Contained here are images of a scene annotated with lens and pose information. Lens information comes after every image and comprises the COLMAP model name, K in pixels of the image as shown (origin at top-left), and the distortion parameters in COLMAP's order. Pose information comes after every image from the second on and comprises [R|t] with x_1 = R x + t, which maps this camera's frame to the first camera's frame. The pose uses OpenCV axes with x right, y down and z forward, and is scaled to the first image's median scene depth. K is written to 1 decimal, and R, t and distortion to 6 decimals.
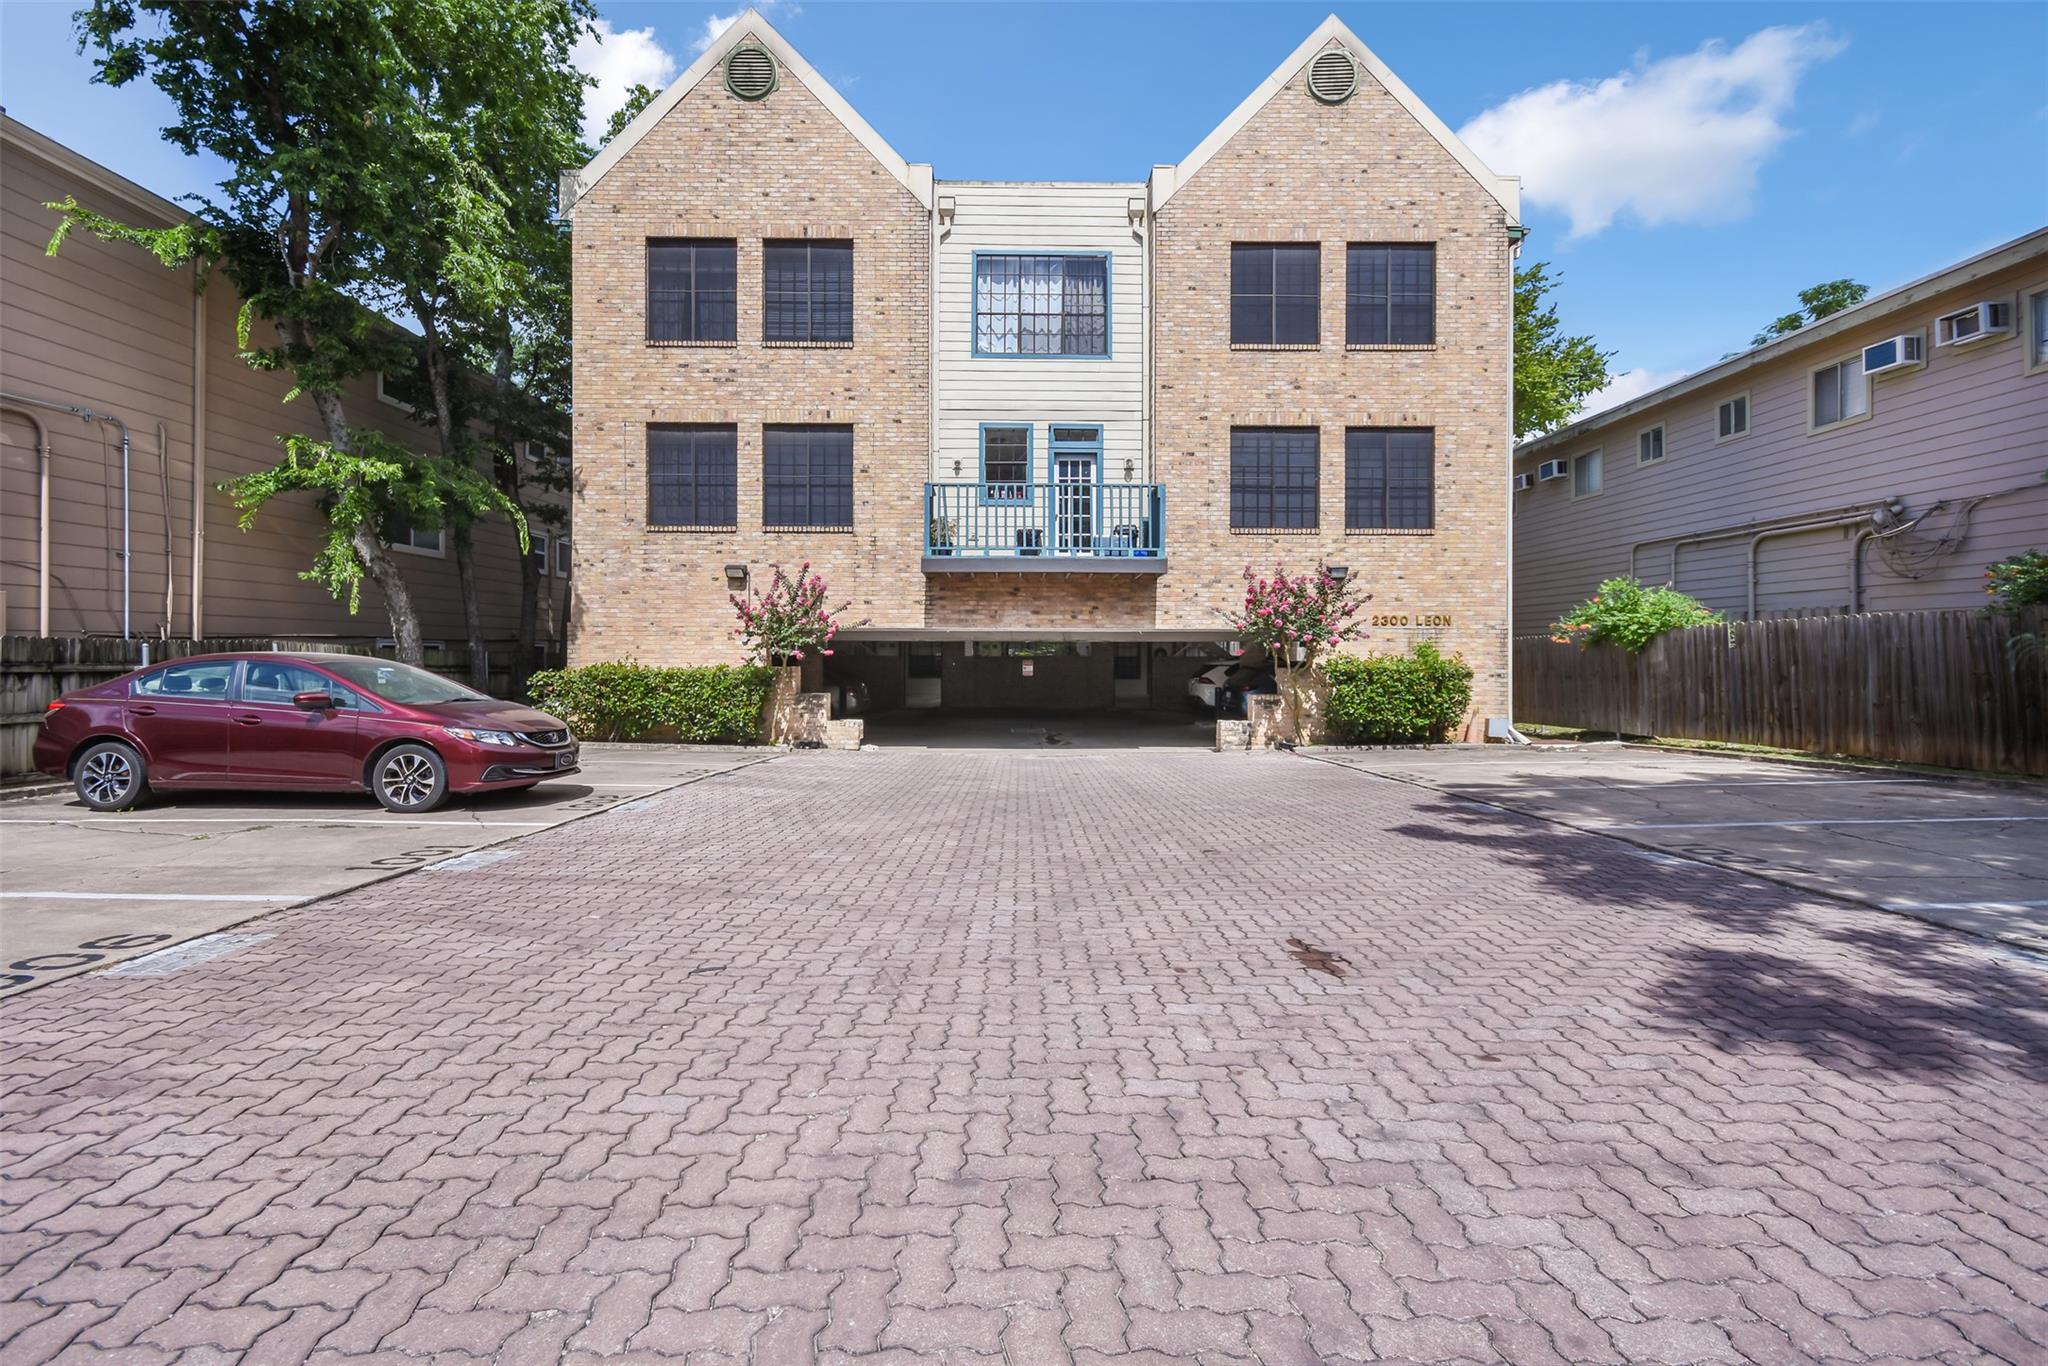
lens RADIAL K [[901.9, 0, 1024.1], [0, 901.9, 660.9], [0, 0, 1]] dist [0.014587, -0.001046]
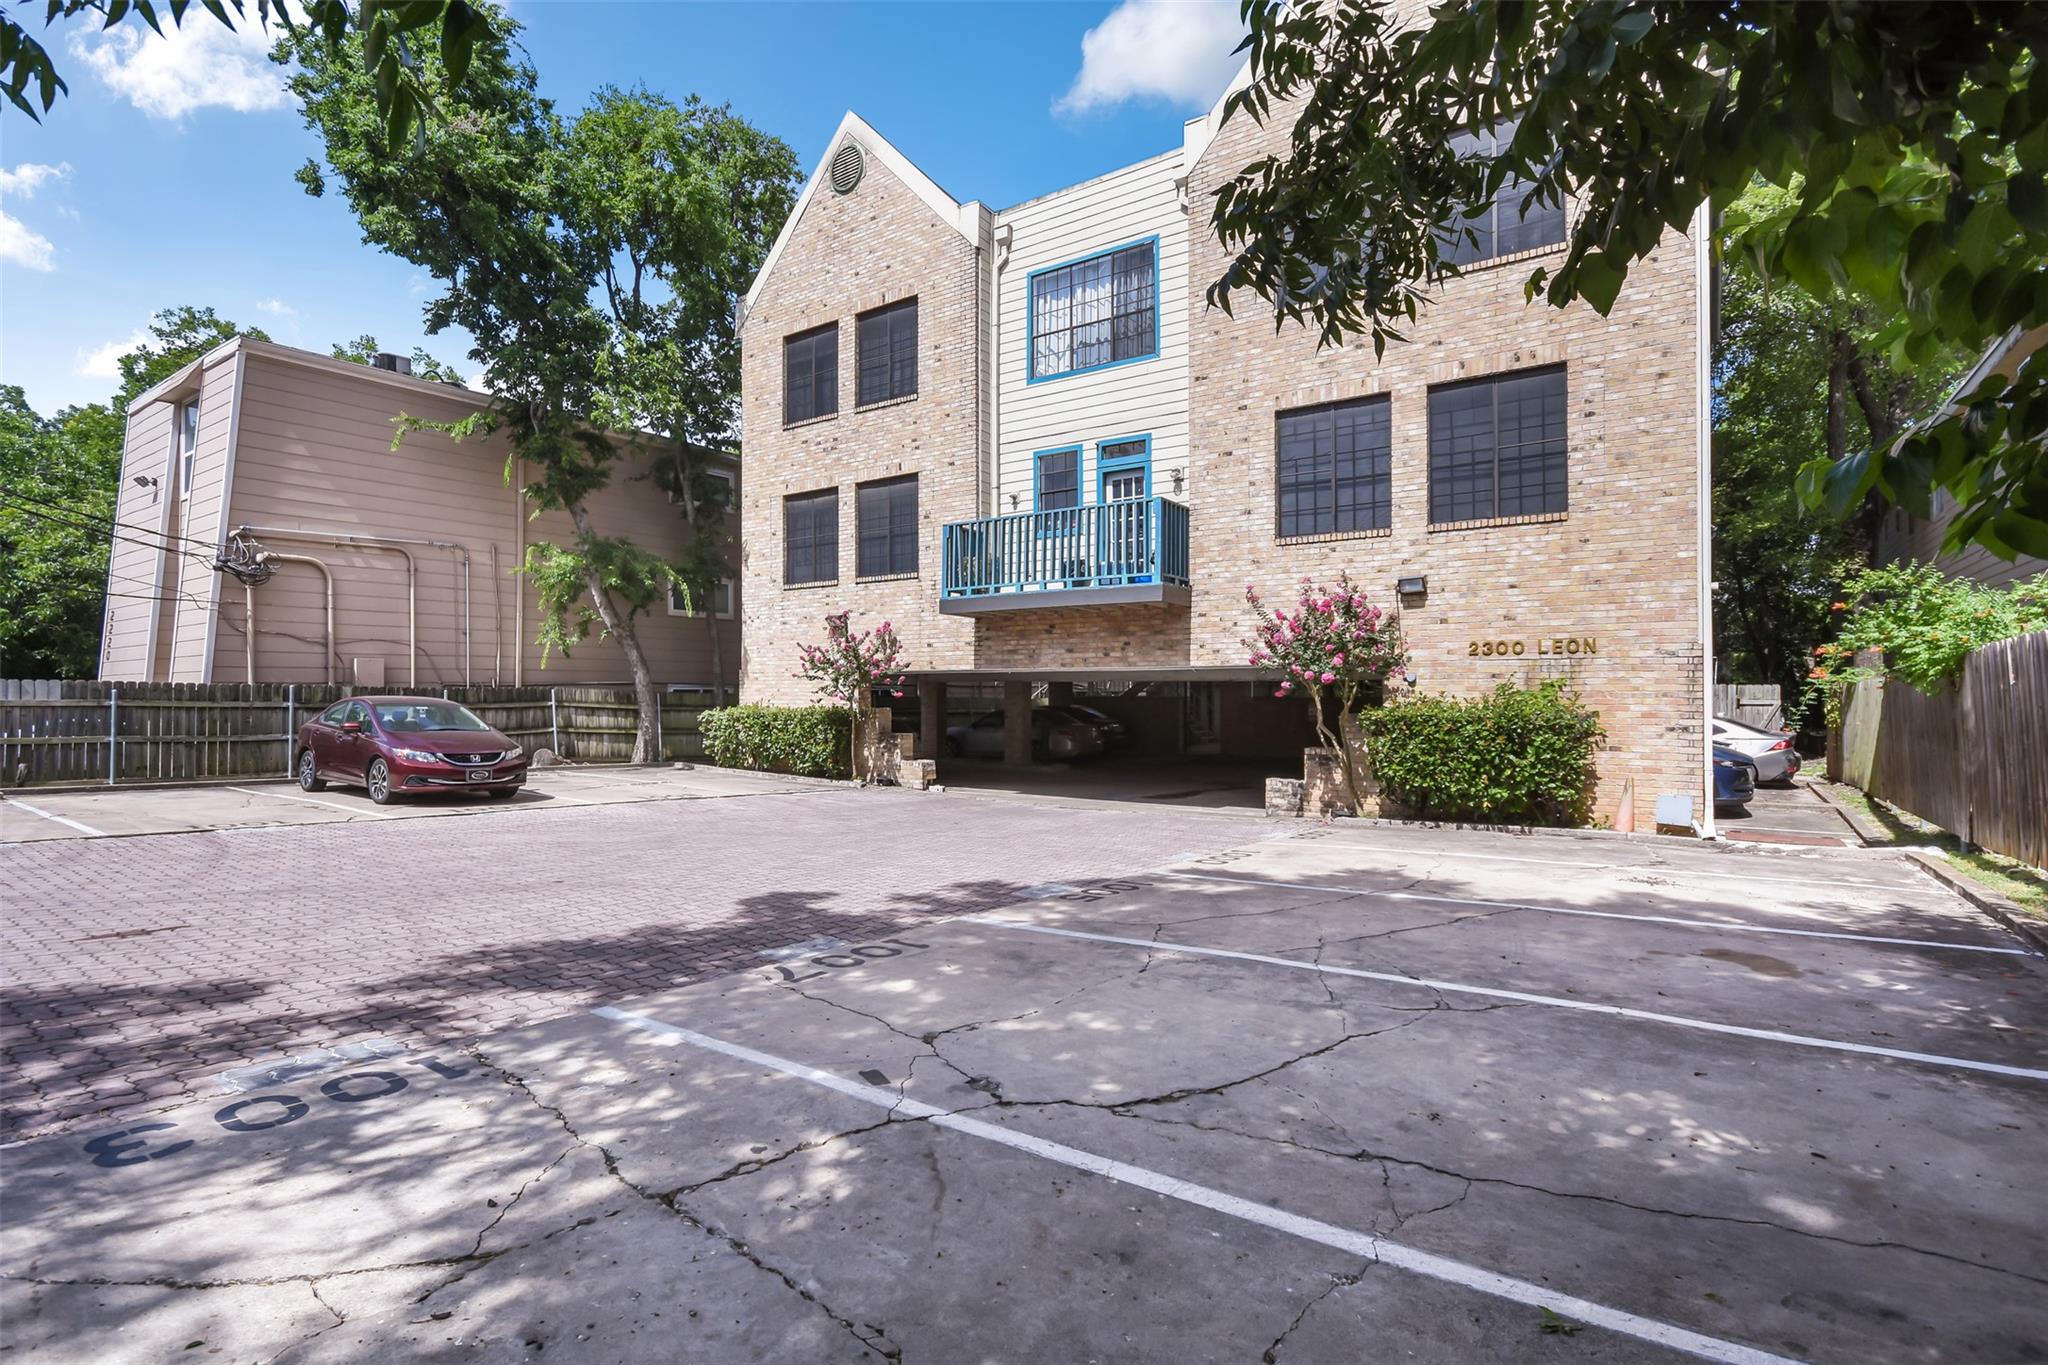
lens RADIAL K [[985.8, 0, 1025.5], [0, 985.8, 693.0], [0, 0, 1]] dist [-0.000563, 0.000130]
pose [[0.807391, -0.002365, -0.590012, 0.563955], [-0.002598, 0.999968, -0.007562, -0.002928], [0.590011, 0.007638, 0.807359, 0.164601]]
